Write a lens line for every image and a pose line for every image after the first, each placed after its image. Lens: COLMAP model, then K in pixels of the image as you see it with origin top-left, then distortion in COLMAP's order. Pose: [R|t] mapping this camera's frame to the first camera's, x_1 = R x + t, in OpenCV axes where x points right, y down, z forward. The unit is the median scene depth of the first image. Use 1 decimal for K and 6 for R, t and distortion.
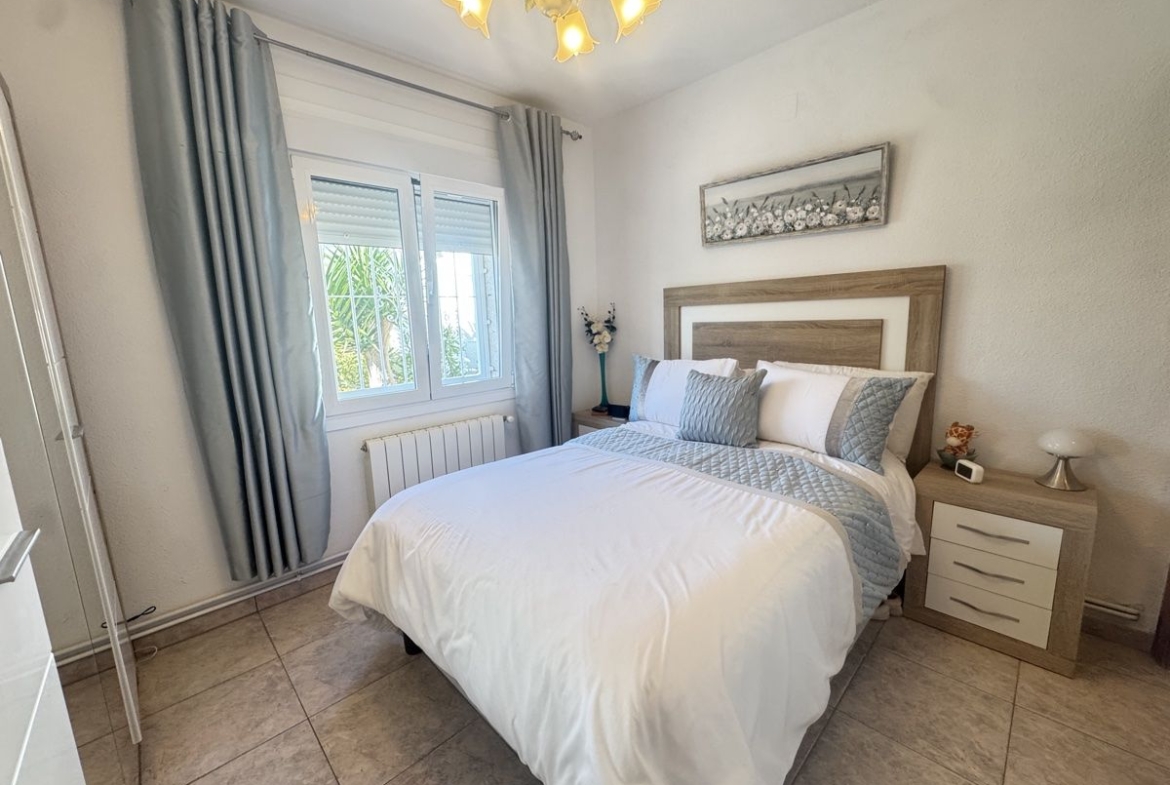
lens RADIAL K [[468.2, 0, 586.0], [0, 468.2, 391.3], [0, 0, 1]] dist [-0.001226, -0.000048]
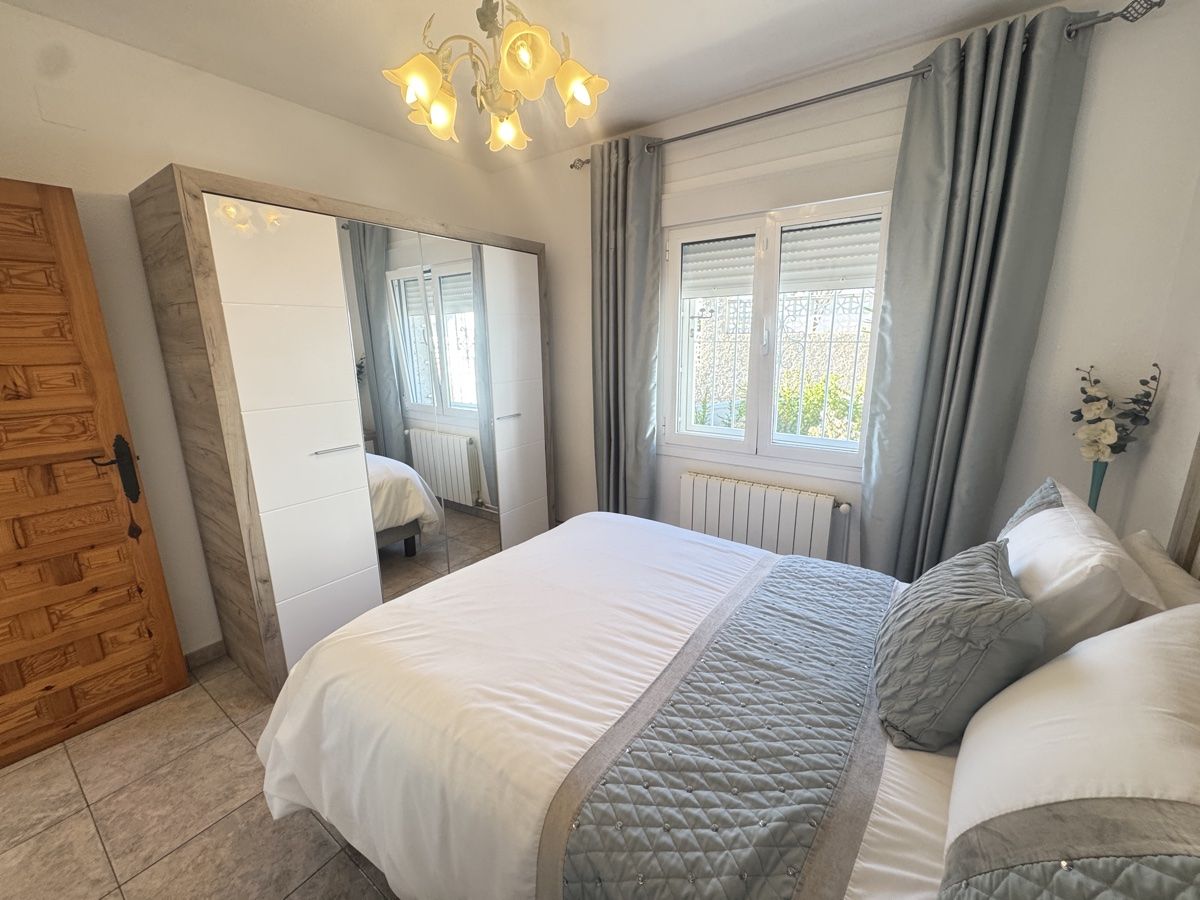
lens RADIAL K [[480.6, 0, 601.0], [0, 480.6, 450.1], [0, 0, 1]] dist [-0.003132, -0.000053]
pose [[0.178977, 0.250566, -0.951412, 0.749916], [-0.156970, 0.961911, 0.223802, -0.222855], [0.971251, 0.109287, 0.211491, 0.676229]]
